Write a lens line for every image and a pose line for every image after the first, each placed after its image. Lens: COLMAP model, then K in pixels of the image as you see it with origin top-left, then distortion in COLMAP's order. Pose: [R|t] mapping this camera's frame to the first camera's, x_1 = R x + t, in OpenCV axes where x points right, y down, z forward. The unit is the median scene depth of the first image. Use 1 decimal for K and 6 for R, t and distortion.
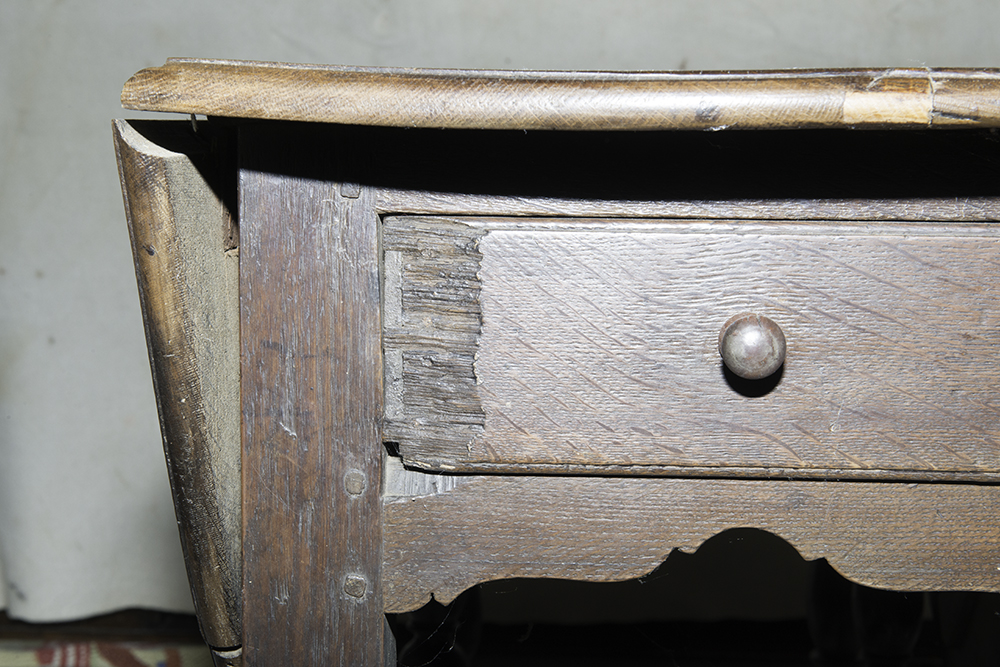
lens RADIAL K [[1902.4, 0, 500.0], [0, 1902.4, 333.5], [0, 0, 1]] dist [0.125990, -0.275704]
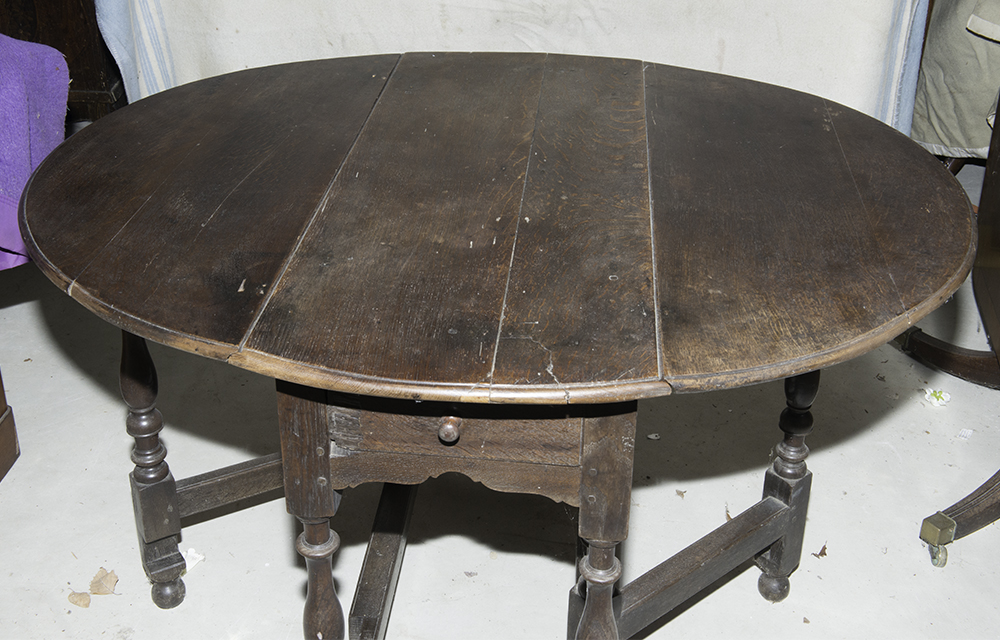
lens RADIAL K [[1226.9, 0, 494.6], [0, 1226.9, 279.9], [0, 0, 1]] dist [0.083795, 0.000943]
pose [[0.998358, 0.028659, -0.049591, 0.279960], [-0.008919, 0.933043, 0.359654, -0.859158], [0.056578, -0.358621, 0.931767, -0.648328]]
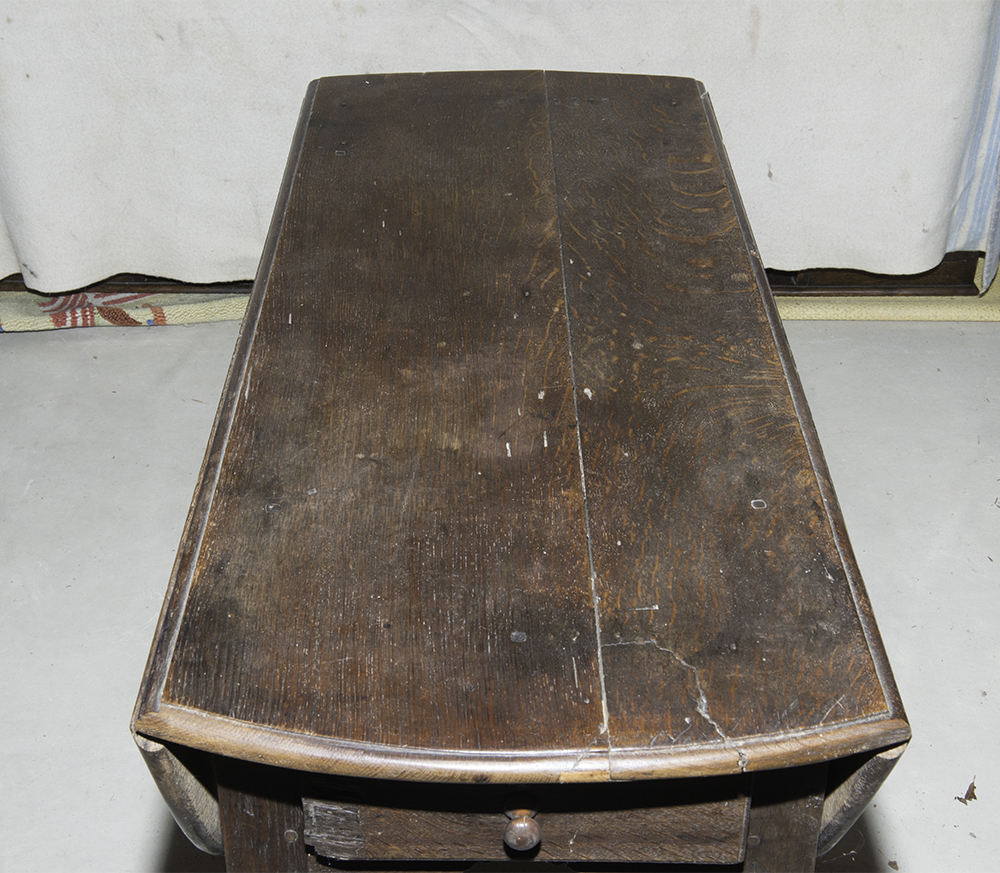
lens RADIAL K [[1632.0, 0, 518.8], [0, 1632.0, 436.5], [0, 0, 1]] dist [0.096653, 0.106071]
pose [[0.998650, -0.025077, 0.045485, 0.070866], [0.002510, 0.898004, 0.439979, -0.909747], [-0.051879, -0.439271, 0.896855, -0.176493]]
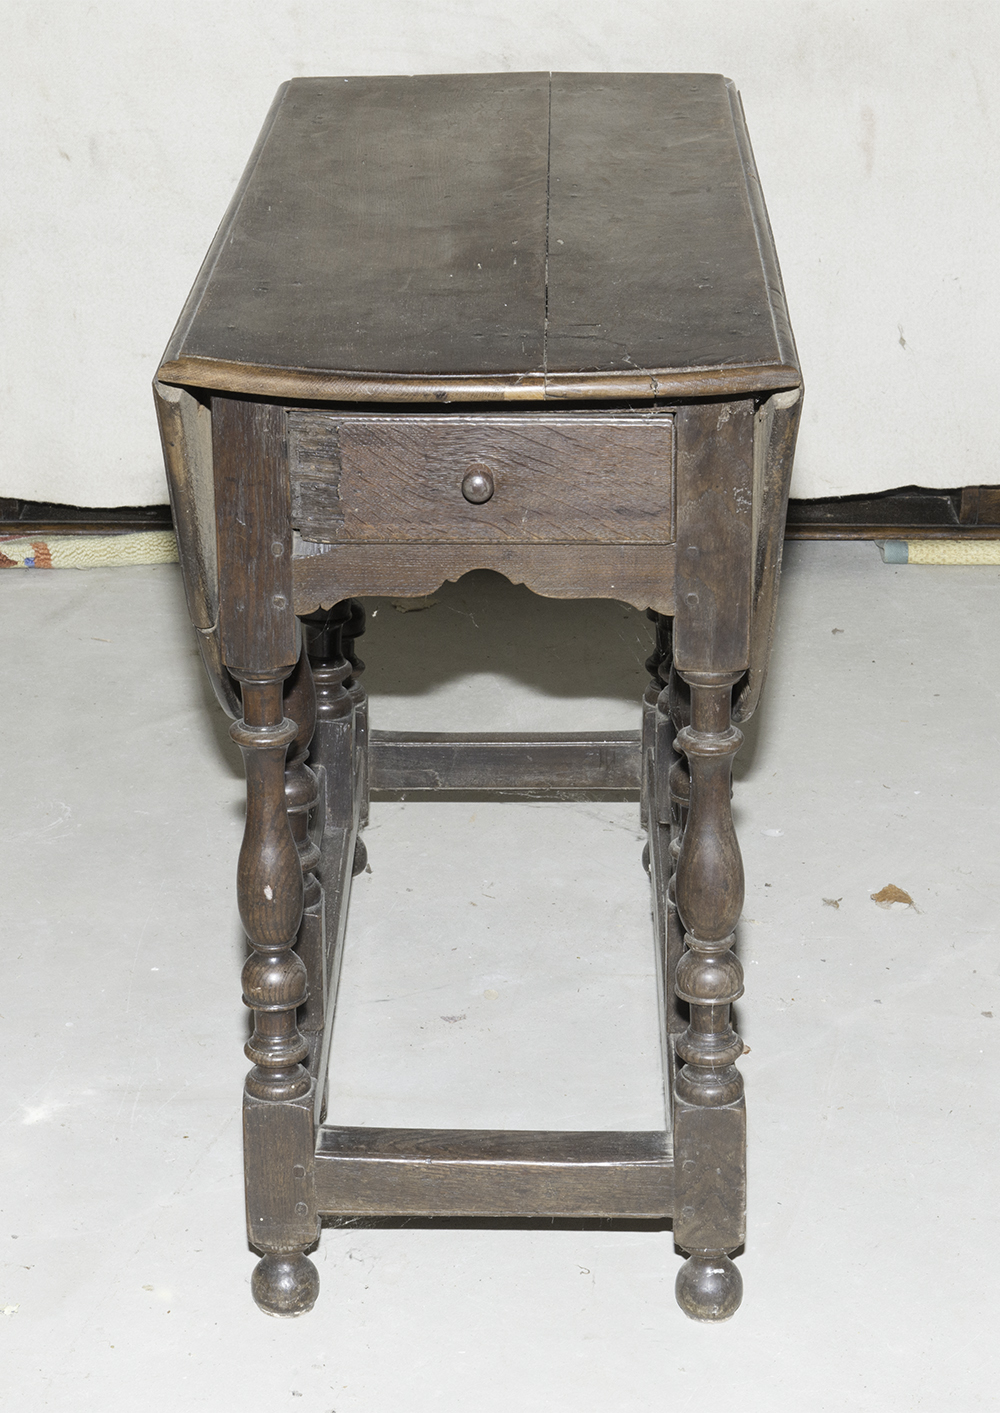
lens RADIAL K [[3634.3, 0, 524.9], [0, 3634.3, 706.5], [0, 0, 1]] dist [0.097042, 0.631550]
pose [[0.999667, -0.021084, 0.014863, 0.116026], [0.016828, 0.969697, 0.243730, -0.664146], [-0.019551, -0.243399, 0.969729, -2.619415]]
